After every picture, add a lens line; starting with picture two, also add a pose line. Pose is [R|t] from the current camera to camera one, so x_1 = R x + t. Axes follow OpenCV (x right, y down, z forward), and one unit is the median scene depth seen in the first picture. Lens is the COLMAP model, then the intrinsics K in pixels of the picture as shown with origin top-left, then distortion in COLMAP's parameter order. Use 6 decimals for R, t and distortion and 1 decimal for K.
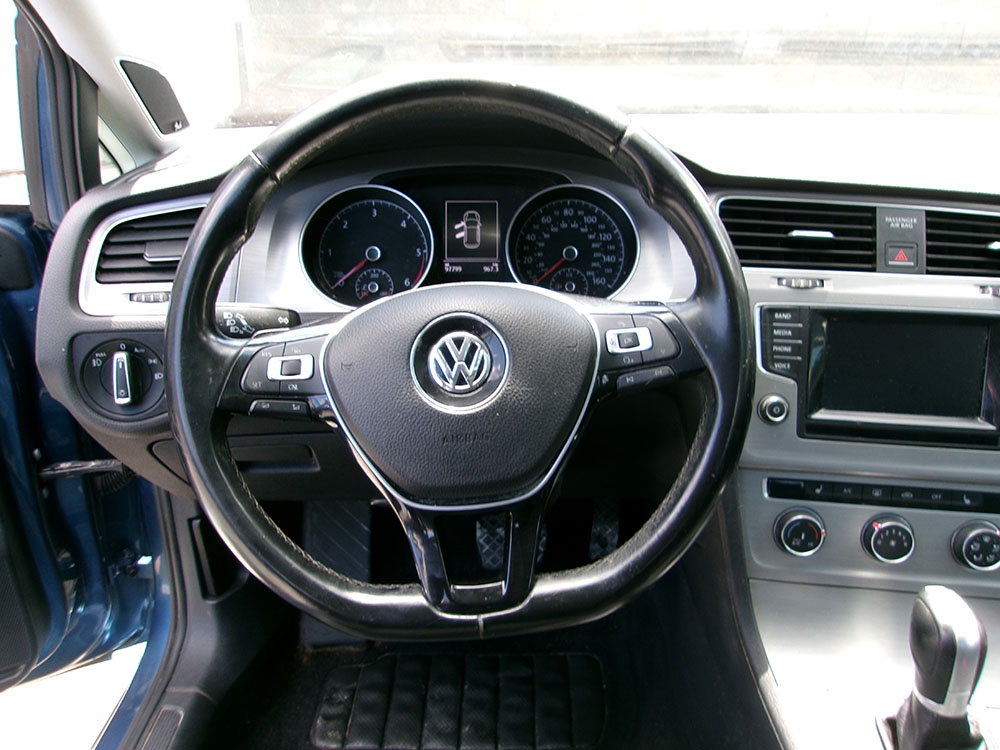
lens RADIAL K [[770.1, 0, 498.4], [0, 770.1, 376.8], [0, 0, 1]] dist [-0.017295, 0.019150]
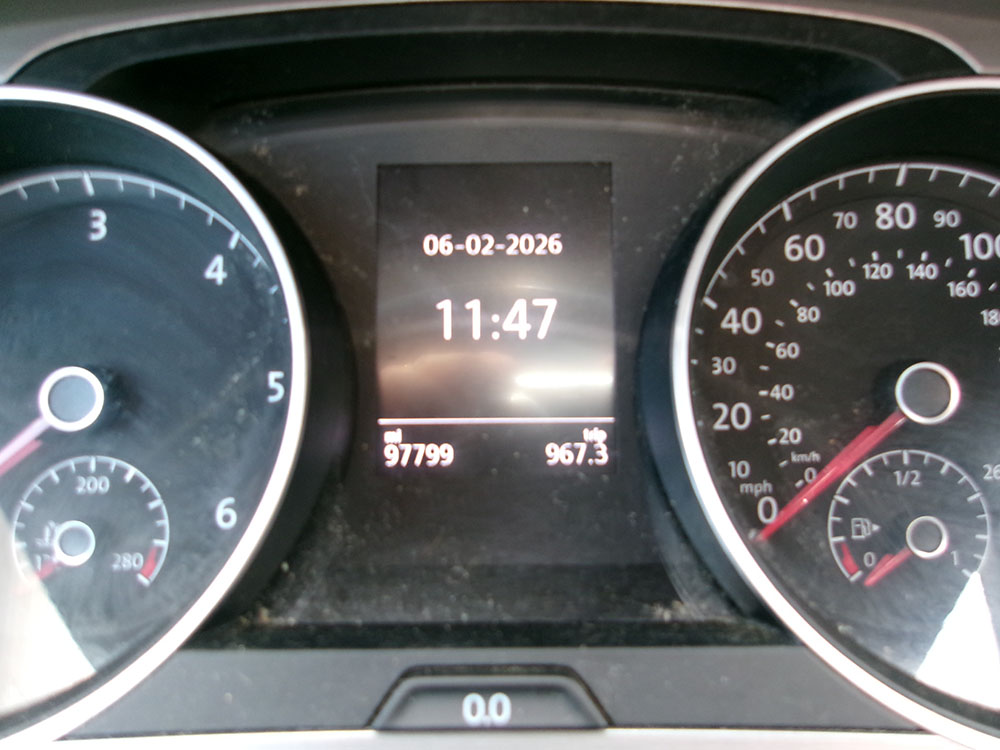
lens RADIAL K [[770.1, 0, 499.5], [0, 770.1, 377.3], [0, 0, 1]] dist [-0.017295, 0.019150]
pose [[0.999914, -0.006009, -0.011655, -0.030743], [0.005412, 0.998705, -0.050586, -0.151551], [0.011944, 0.050518, 0.998652, 0.757837]]
